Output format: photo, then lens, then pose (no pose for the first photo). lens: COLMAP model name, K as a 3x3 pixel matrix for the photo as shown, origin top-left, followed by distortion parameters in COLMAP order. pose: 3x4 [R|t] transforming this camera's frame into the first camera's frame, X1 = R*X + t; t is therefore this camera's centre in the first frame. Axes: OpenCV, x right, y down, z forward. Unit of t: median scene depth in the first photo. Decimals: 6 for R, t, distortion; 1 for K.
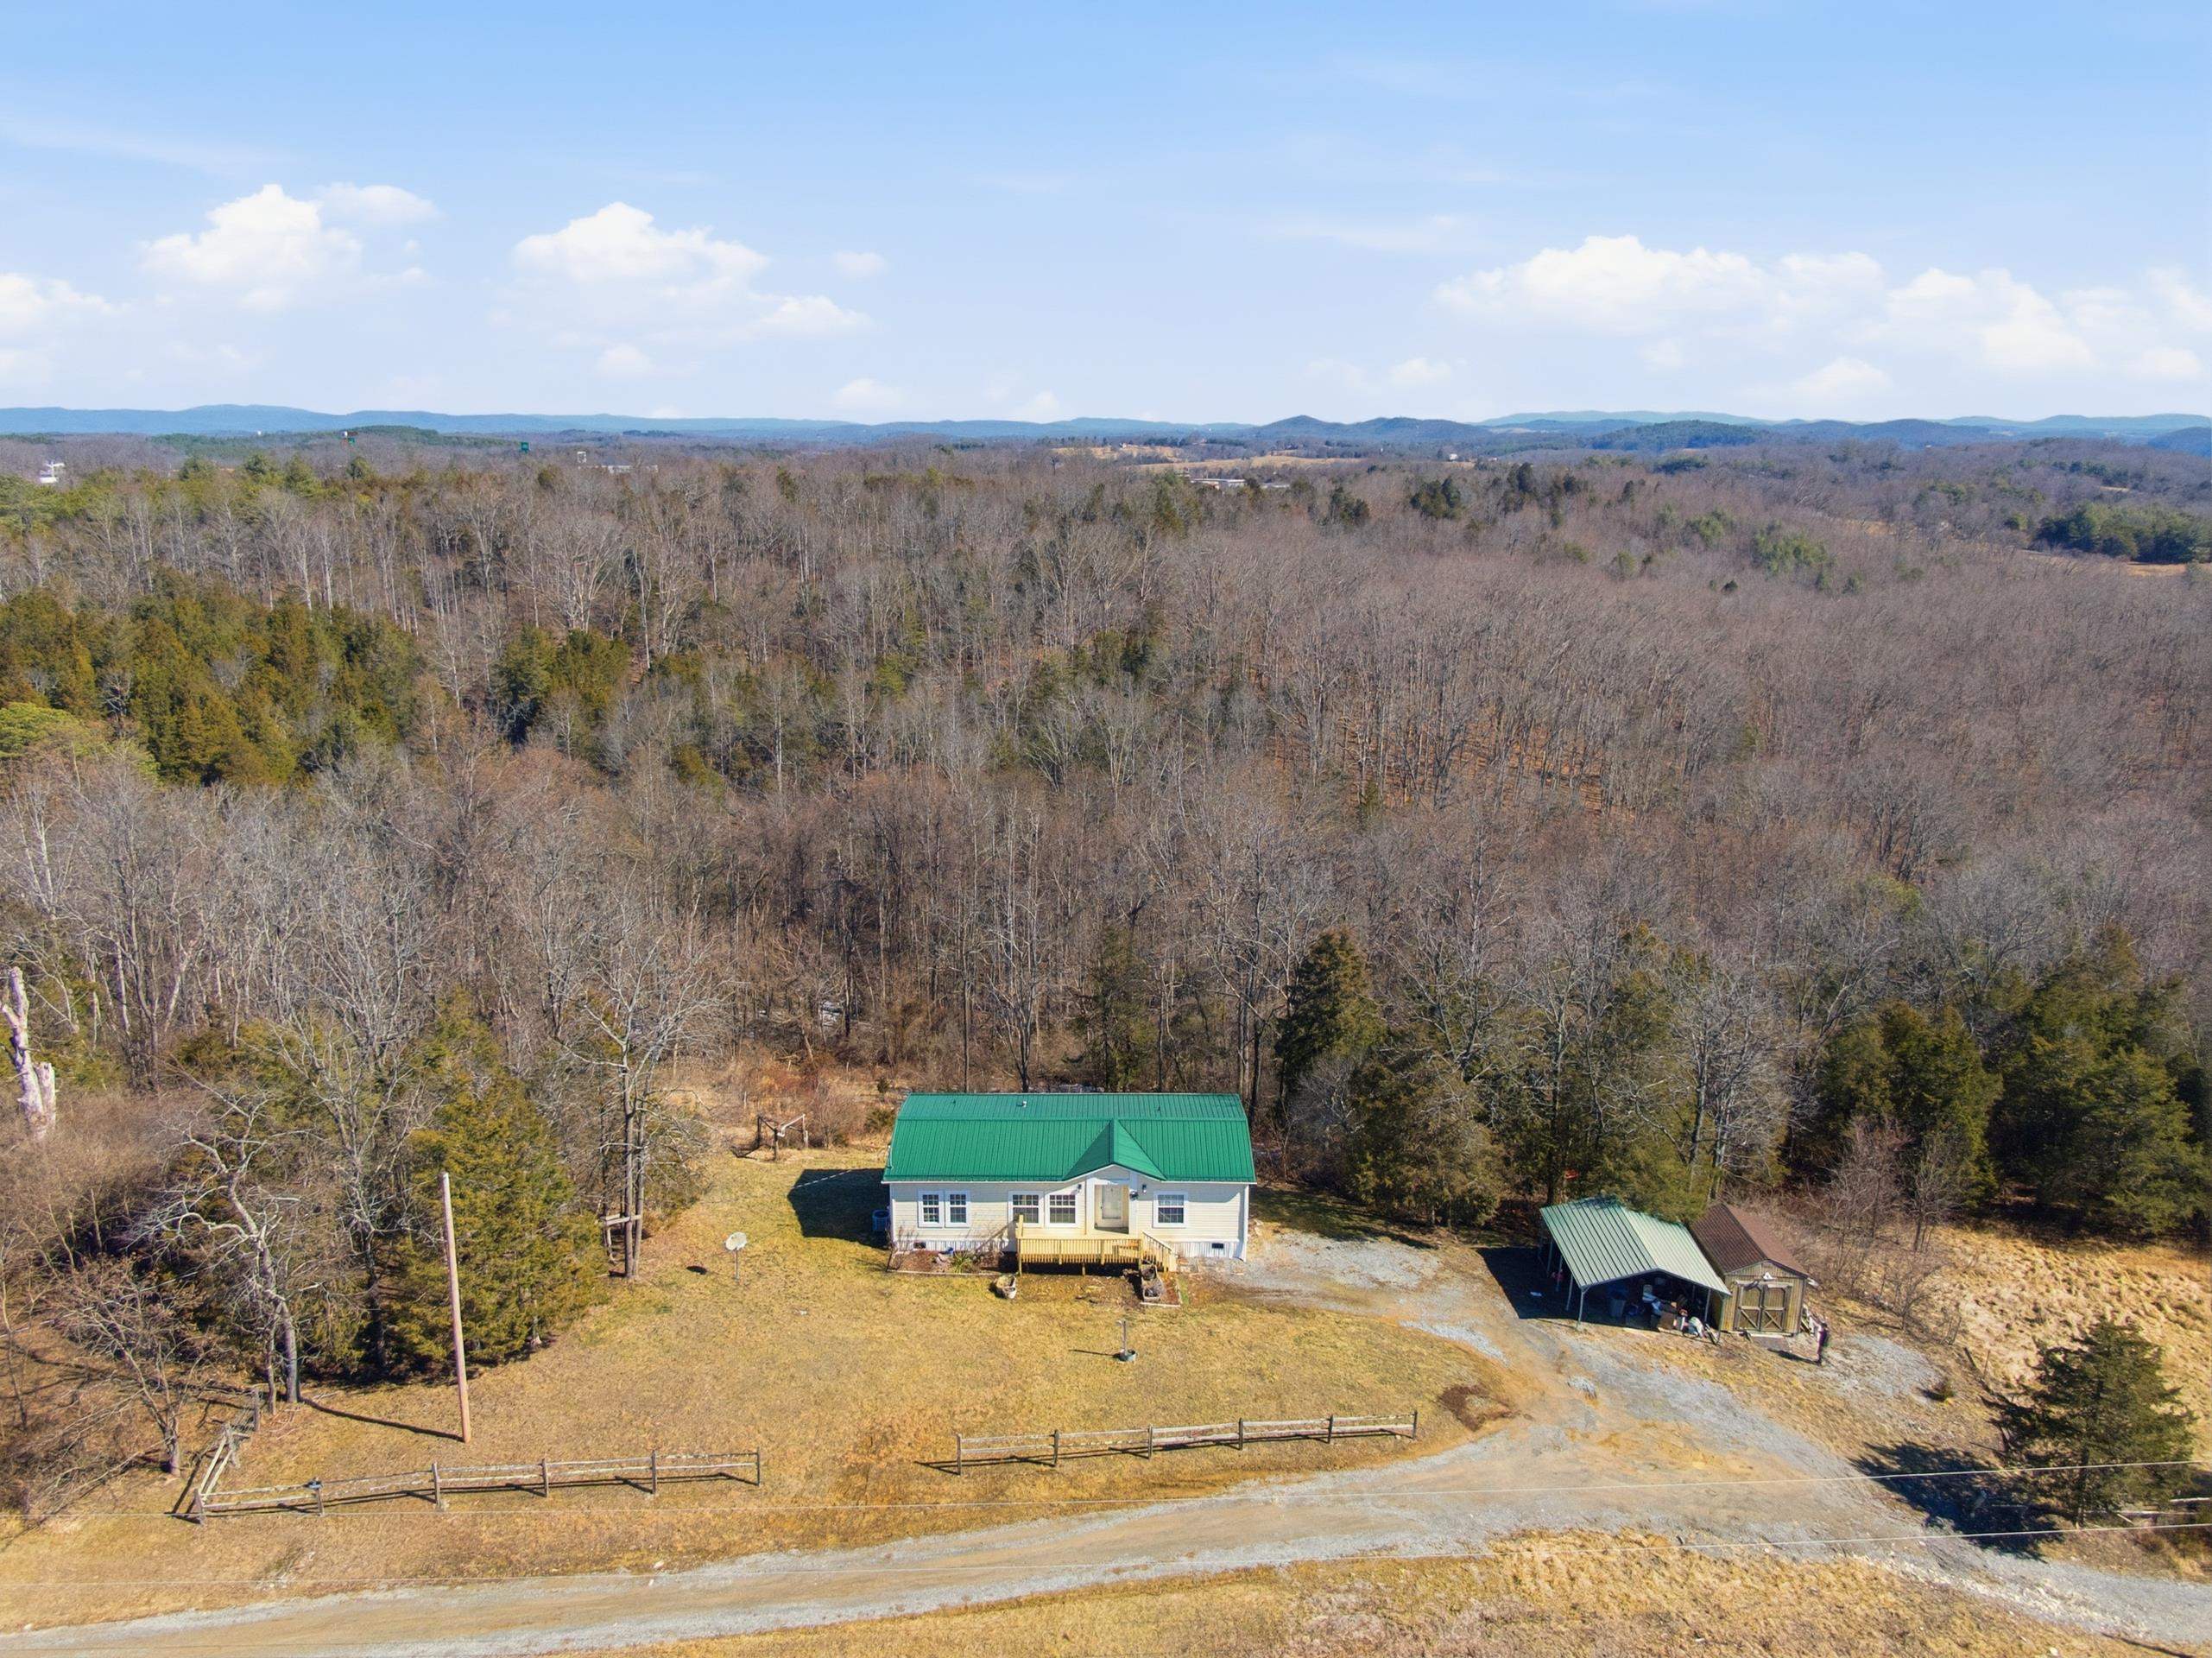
lens RADIAL K [[1588.1, 0, 1101.5], [0, 1588.1, 835.8], [0, 0, 1]] dist [0.037747, -0.054965]
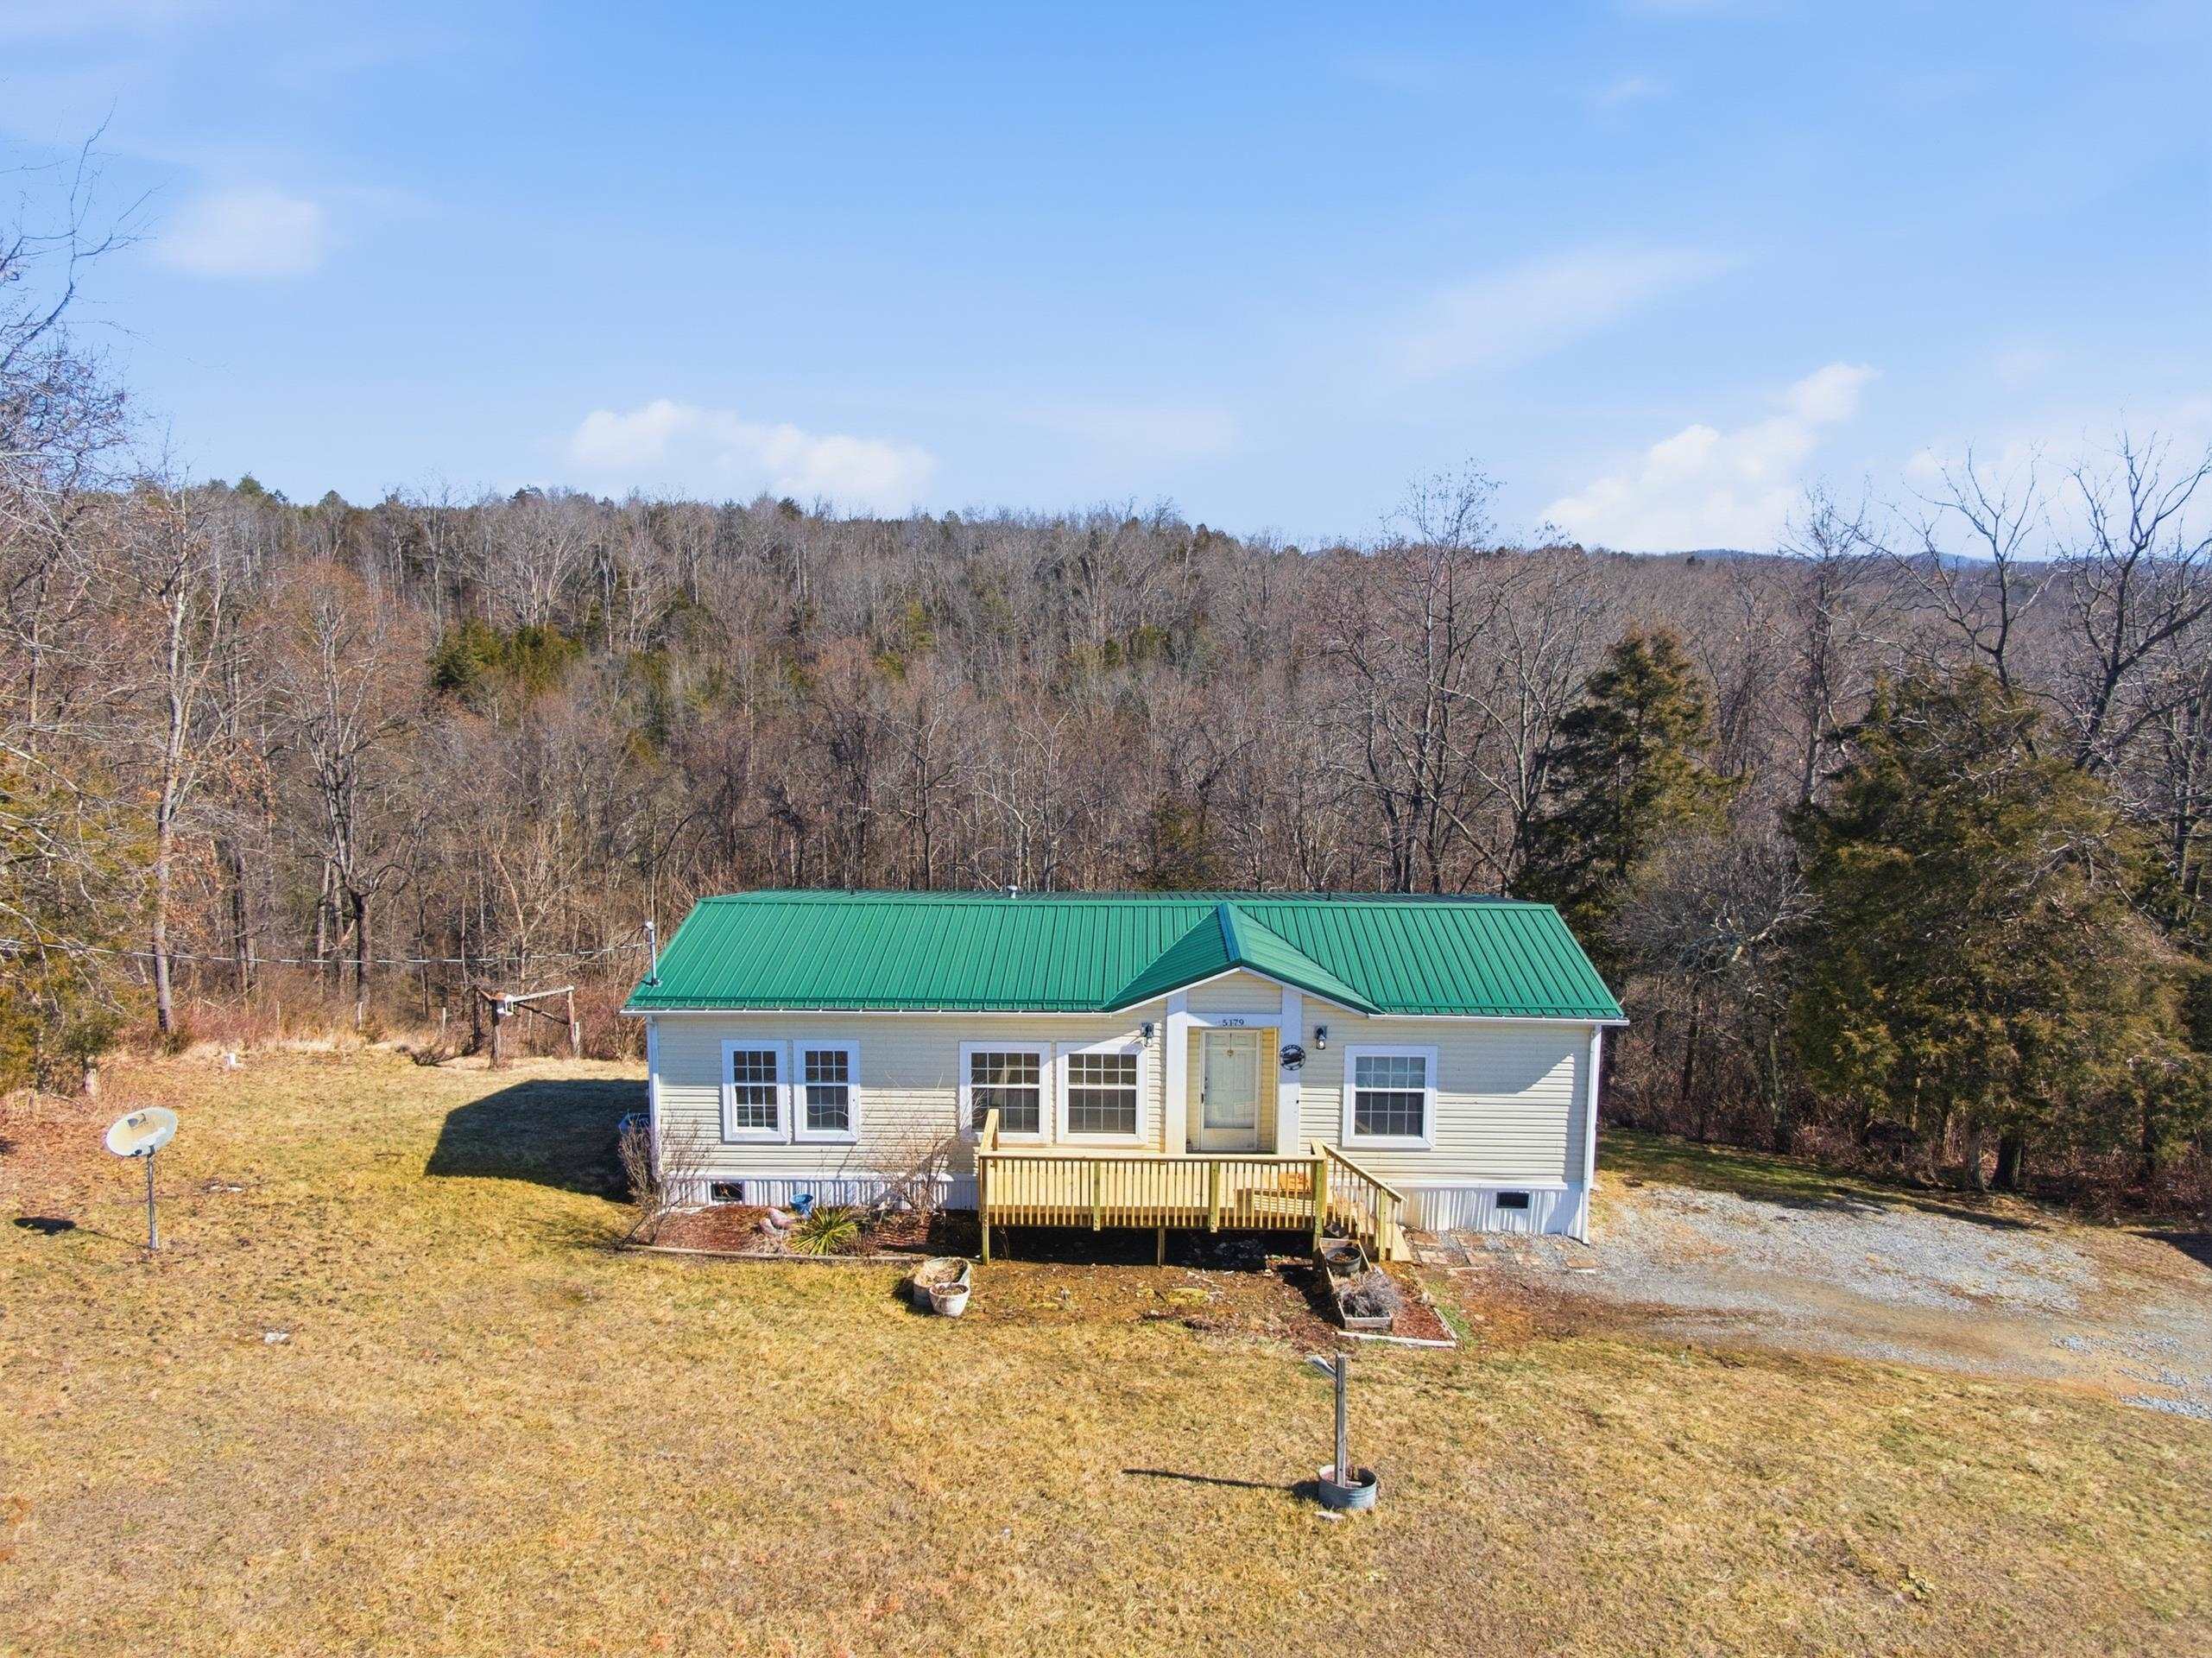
lens RADIAL K [[1588.1, 0, 1098.1], [0, 1588.1, 840.1], [0, 0, 1]] dist [0.037747, -0.054965]
pose [[0.999811, 0.004870, -0.018798, -0.018844], [-0.006334, 0.996884, -0.078628, 0.205619], [0.018357, 0.078732, 0.996727, 0.623053]]
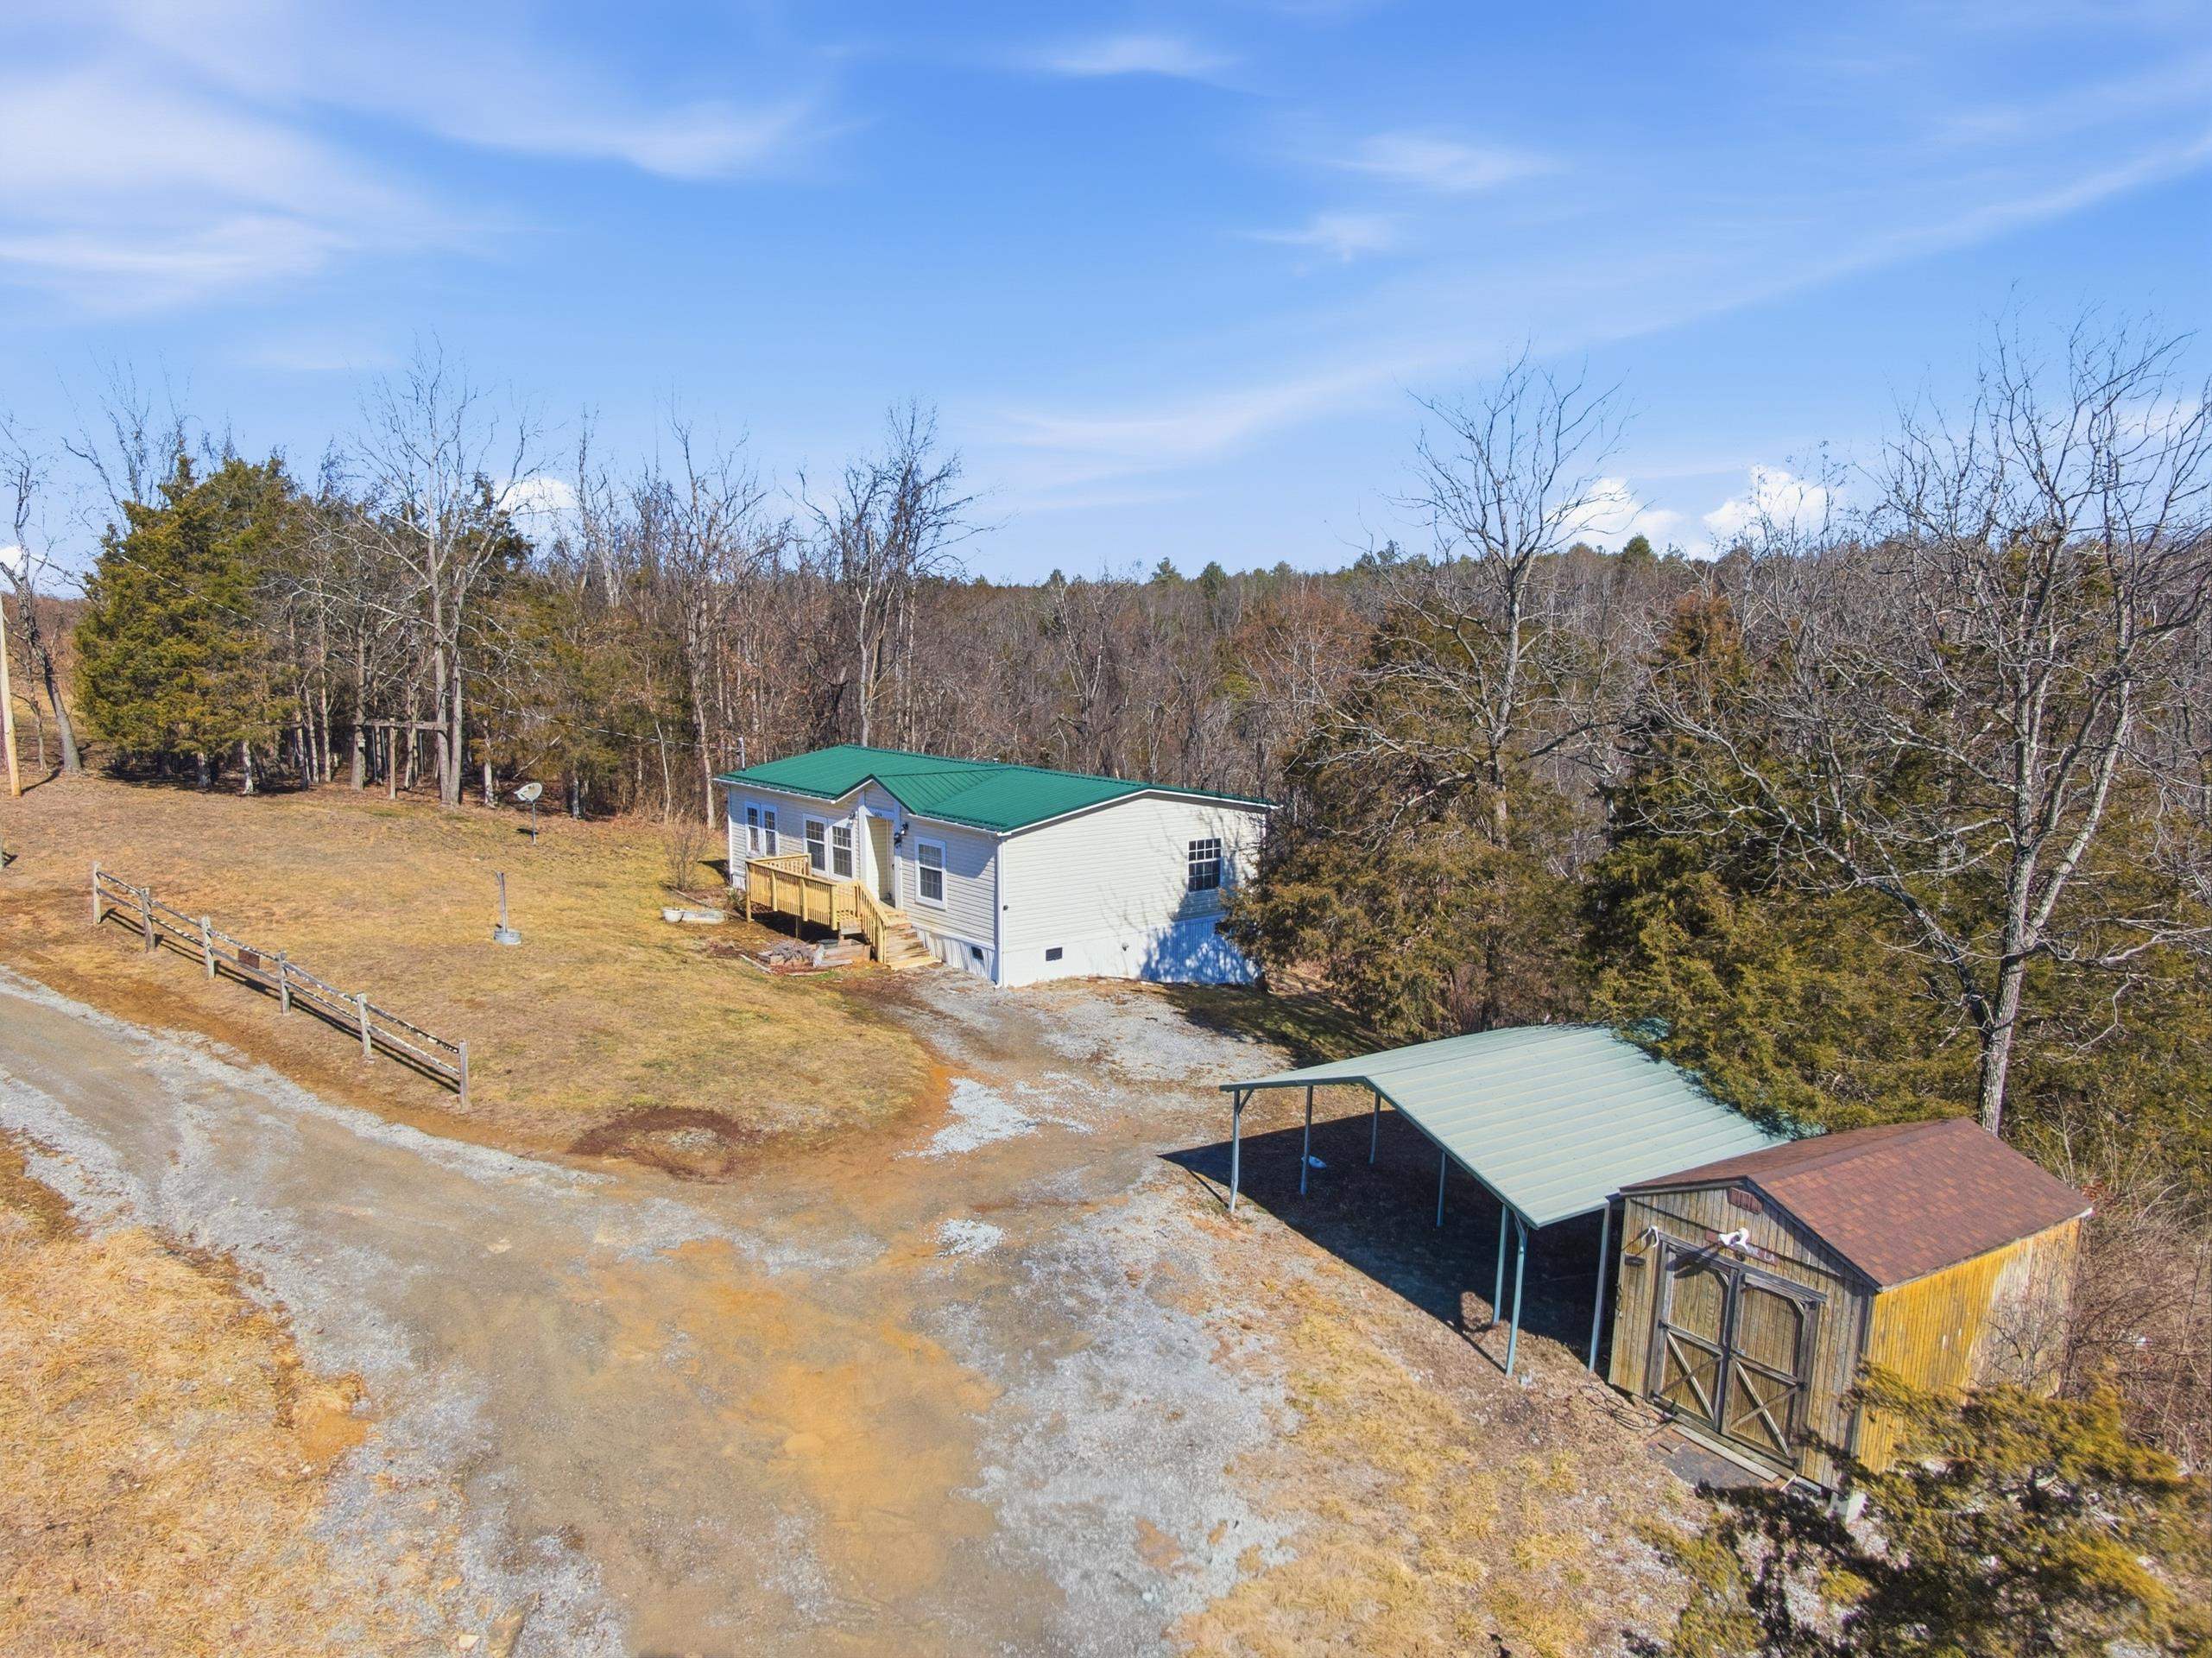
lens RADIAL K [[1588.1, 0, 1101.1], [0, 1588.1, 828.7], [0, 0, 1]] dist [0.037747, -0.054965]
pose [[0.609534, 0.102145, -0.786151, 0.546239], [-0.197736, 0.979911, -0.025993, 0.223248], [0.767703, 0.171294, 0.617487, 0.687541]]
